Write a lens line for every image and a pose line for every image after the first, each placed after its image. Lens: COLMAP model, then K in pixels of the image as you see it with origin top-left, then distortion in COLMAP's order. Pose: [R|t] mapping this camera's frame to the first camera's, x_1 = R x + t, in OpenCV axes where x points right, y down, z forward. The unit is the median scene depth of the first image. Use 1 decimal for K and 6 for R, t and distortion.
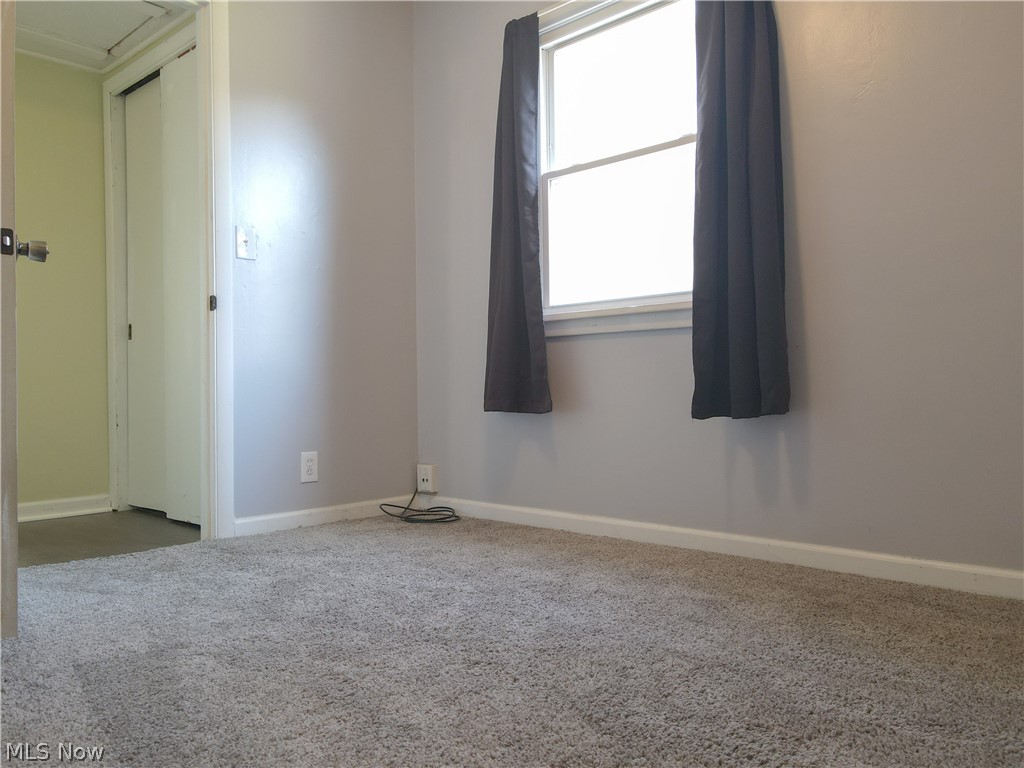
lens RADIAL K [[750.1, 0, 503.5], [0, 750.1, 386.8], [0, 0, 1]] dist [0.006880, 0.013117]
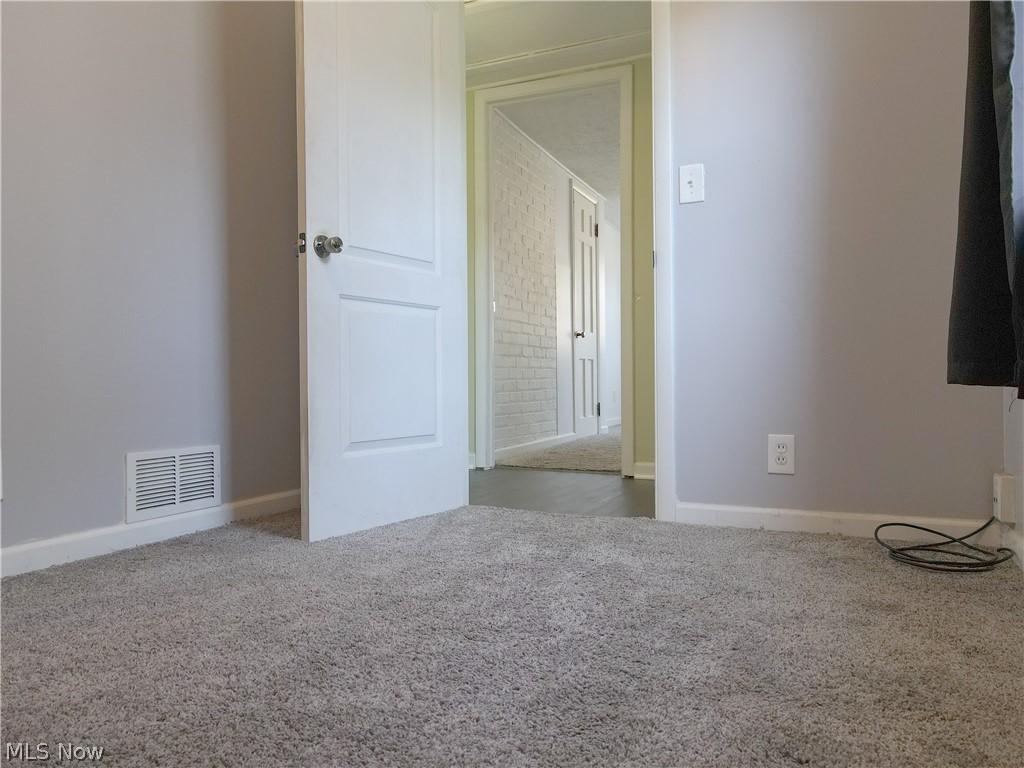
lens RADIAL K [[753.3, 0, 506.5], [0, 753.3, 383.8], [0, 0, 1]] dist [0.006171, 0.012326]
pose [[0.320244, 0.011578, -0.947264, 0.385064], [0.011394, 0.999806, 0.016073, 0.019141], [0.947266, -0.015940, 0.320050, 0.490567]]
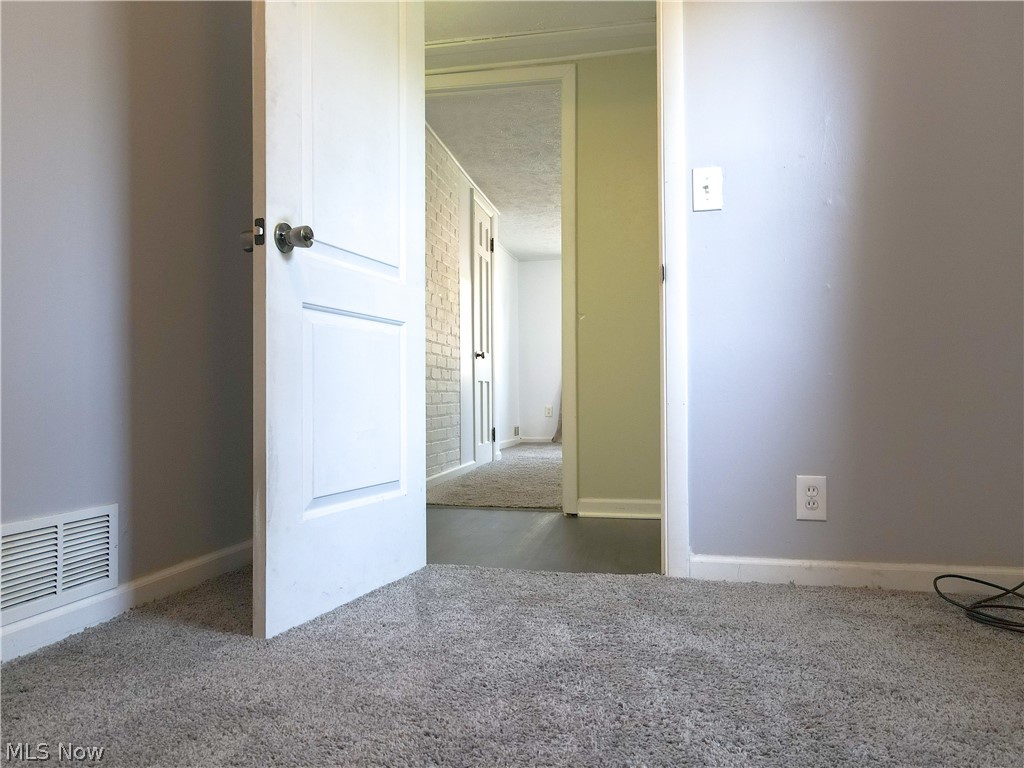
lens RADIAL K [[753.3, 0, 506.5], [0, 753.3, 383.8], [0, 0, 1]] dist [0.006171, 0.012326]
pose [[0.516393, -0.008623, -0.856308, 0.186297], [0.006527, 0.999960, -0.006134, 0.005887], [0.856327, -0.002422, 0.516429, 0.413424]]
